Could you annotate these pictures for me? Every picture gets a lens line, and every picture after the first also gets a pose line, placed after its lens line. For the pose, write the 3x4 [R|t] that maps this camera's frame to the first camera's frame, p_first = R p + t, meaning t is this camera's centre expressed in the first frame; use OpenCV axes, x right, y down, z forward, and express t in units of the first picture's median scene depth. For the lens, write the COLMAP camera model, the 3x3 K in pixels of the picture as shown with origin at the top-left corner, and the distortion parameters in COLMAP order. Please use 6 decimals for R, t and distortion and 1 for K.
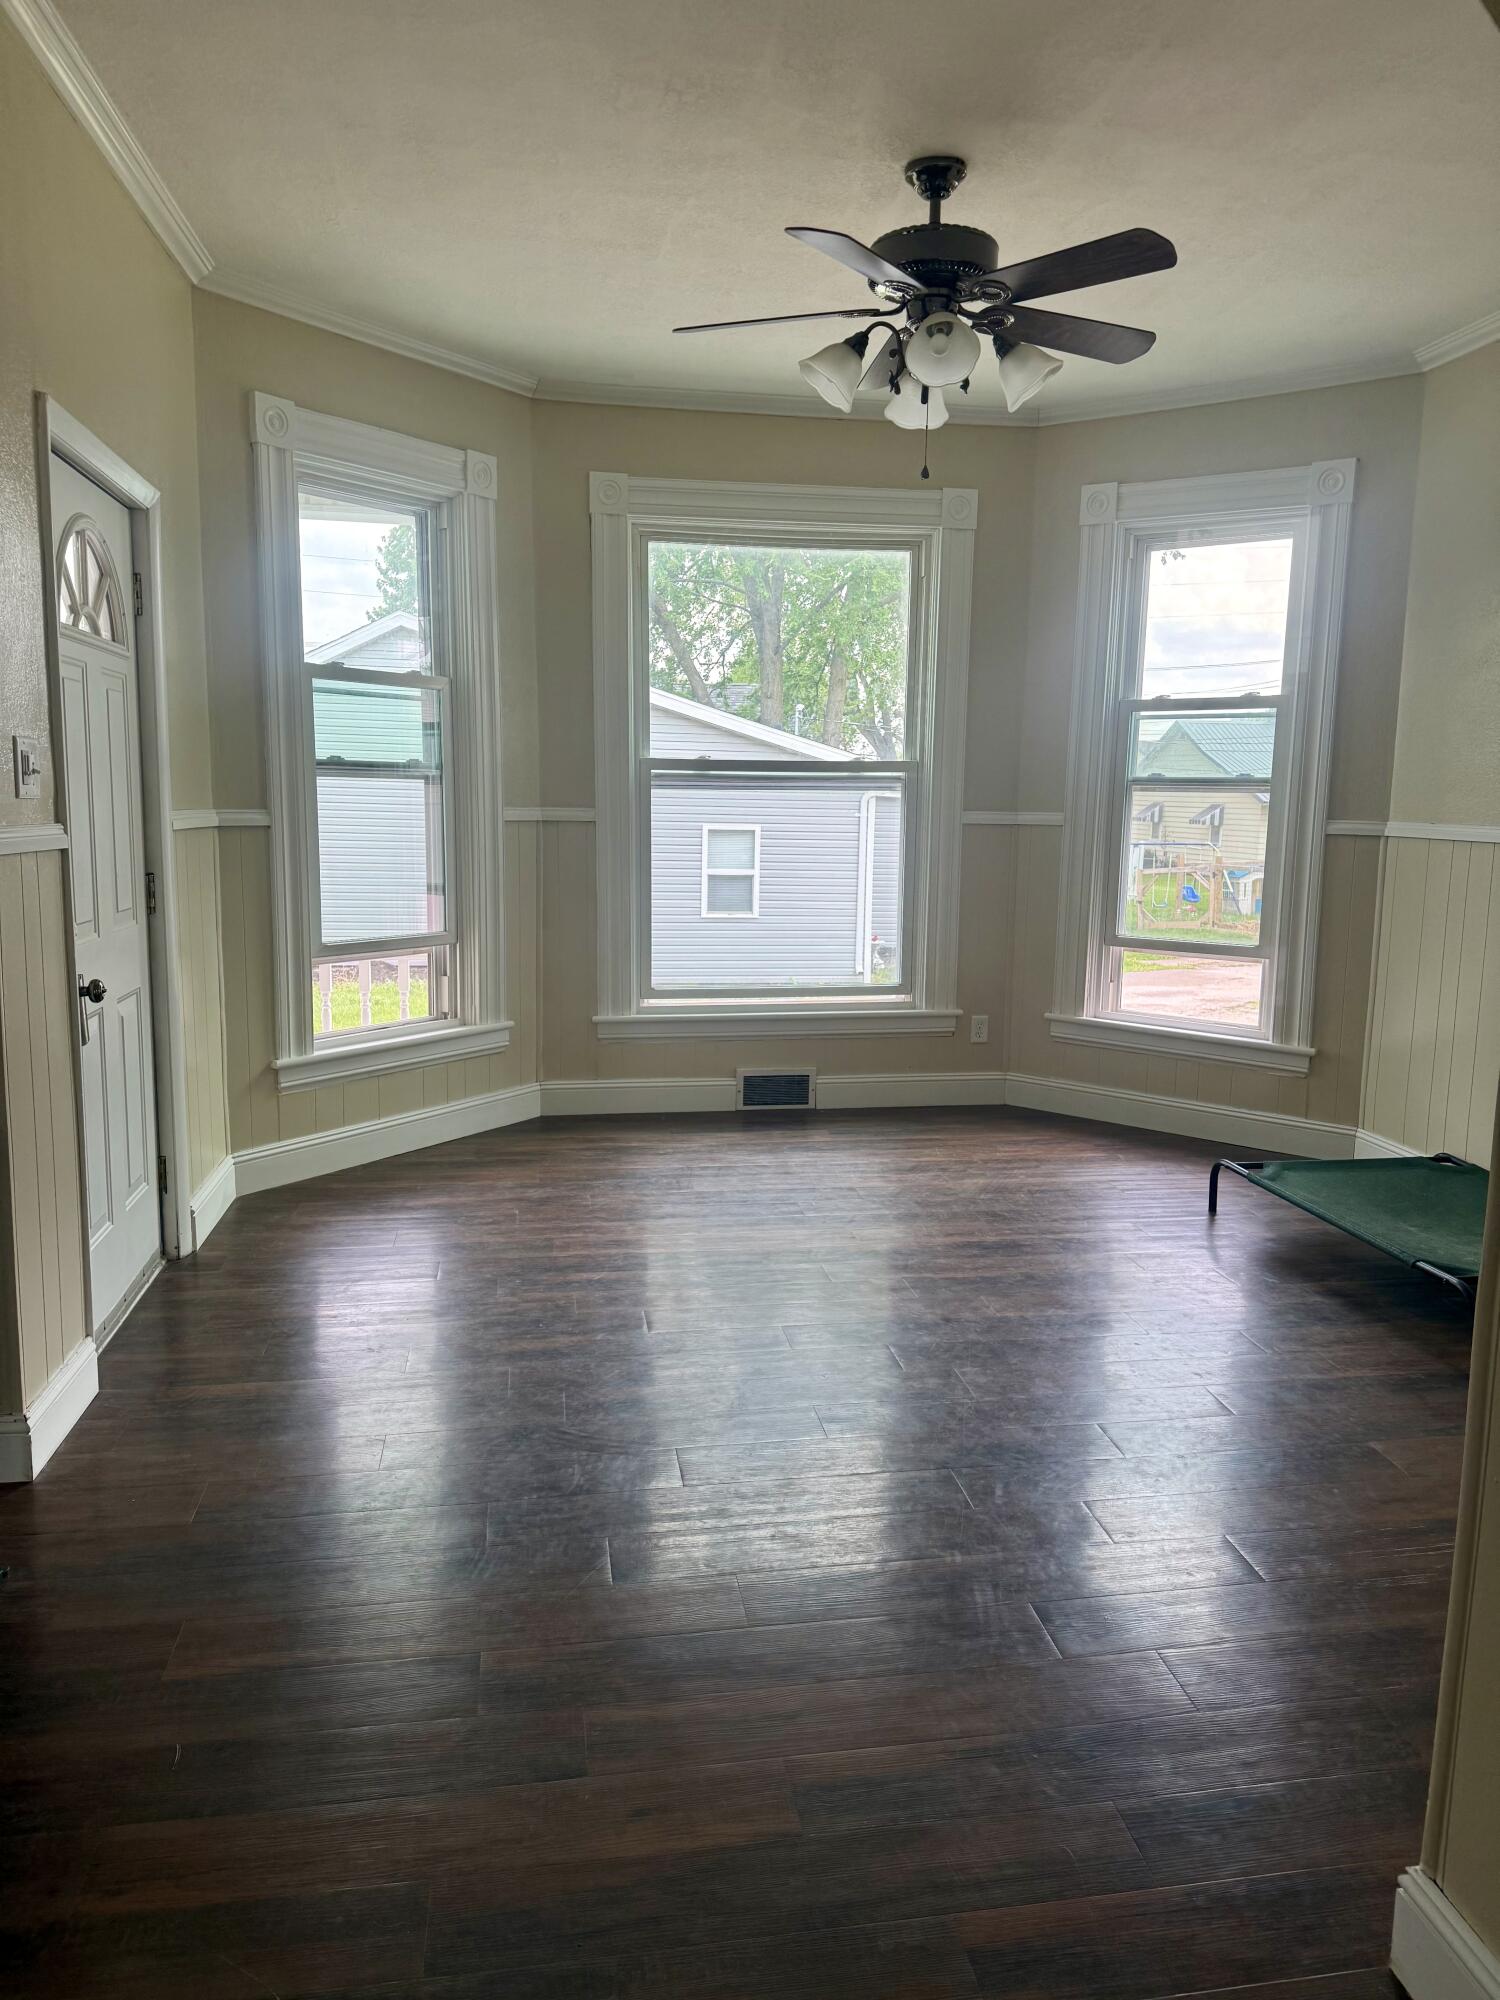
lens RADIAL K [[1417.2, 0, 751.4], [0, 1417.2, 997.1], [0, 0, 1]] dist [0.041955, -0.006398]
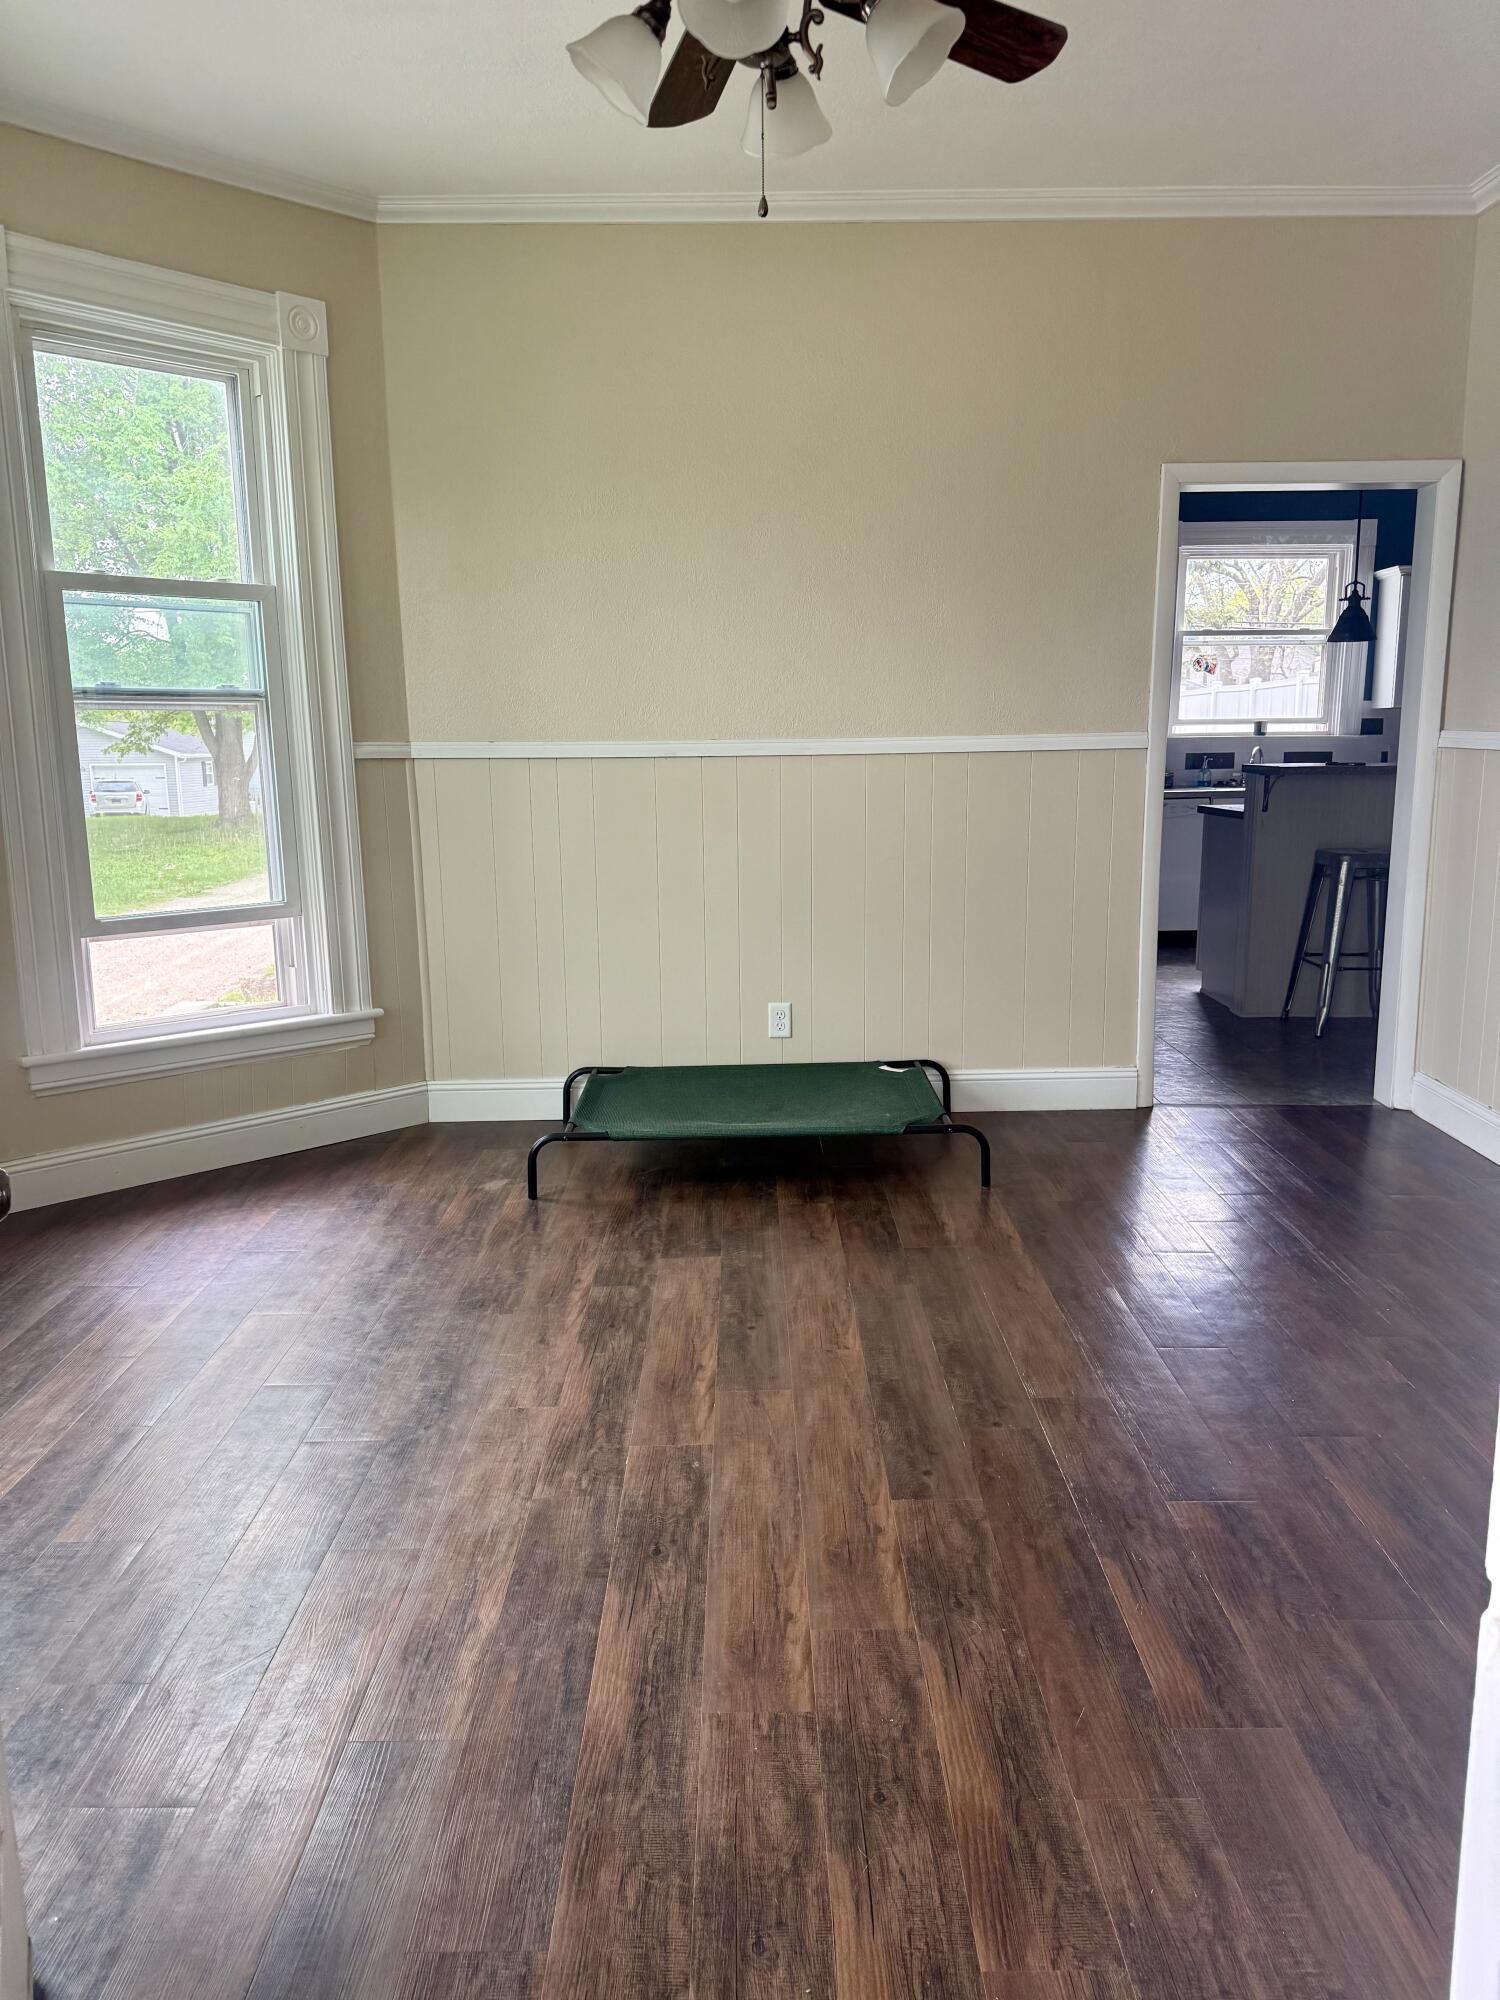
lens RADIAL K [[1417.2, 0, 754.6], [0, 1417.2, 993.9], [0, 0, 1]] dist [0.041955, -0.006398]
pose [[0.179784, -0.202422, 0.962654, -0.400760], [0.160426, 0.971532, 0.174327, -0.087772], [-0.970537, 0.123094, 0.207139, 0.609810]]
